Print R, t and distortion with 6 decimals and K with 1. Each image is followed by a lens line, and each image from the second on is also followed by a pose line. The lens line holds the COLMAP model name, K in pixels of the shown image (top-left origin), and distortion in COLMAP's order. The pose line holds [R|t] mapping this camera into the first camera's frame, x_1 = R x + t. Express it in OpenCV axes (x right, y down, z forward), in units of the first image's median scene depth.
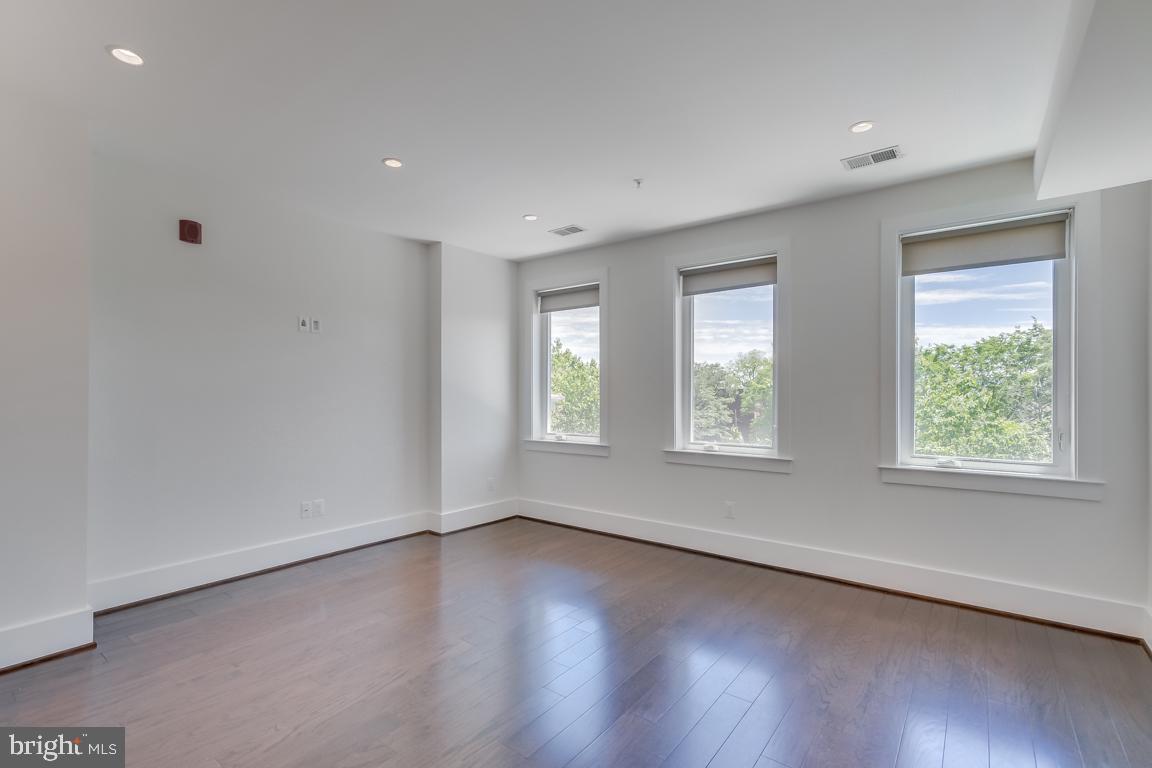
lens RADIAL K [[523.3, 0, 578.3], [0, 523.3, 388.7], [0, 0, 1]] dist [0.001929, 0.000486]
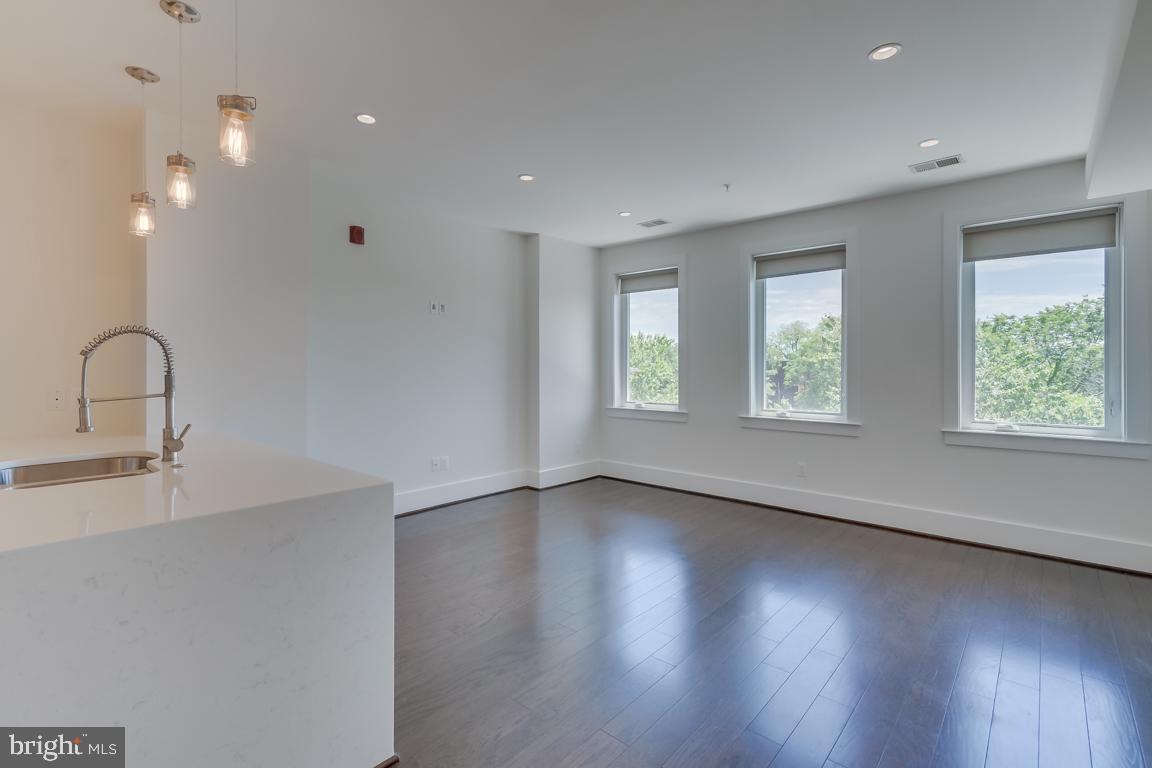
lens RADIAL K [[528.9, 0, 578.0], [0, 528.9, 360.8], [0, 0, 1]] dist [0.010520, -0.000254]
pose [[0.997877, -0.001597, -0.065109, -0.102263], [0.001541, 0.999998, -0.000908, -0.001338], [0.065110, 0.000805, 0.997878, -0.149278]]
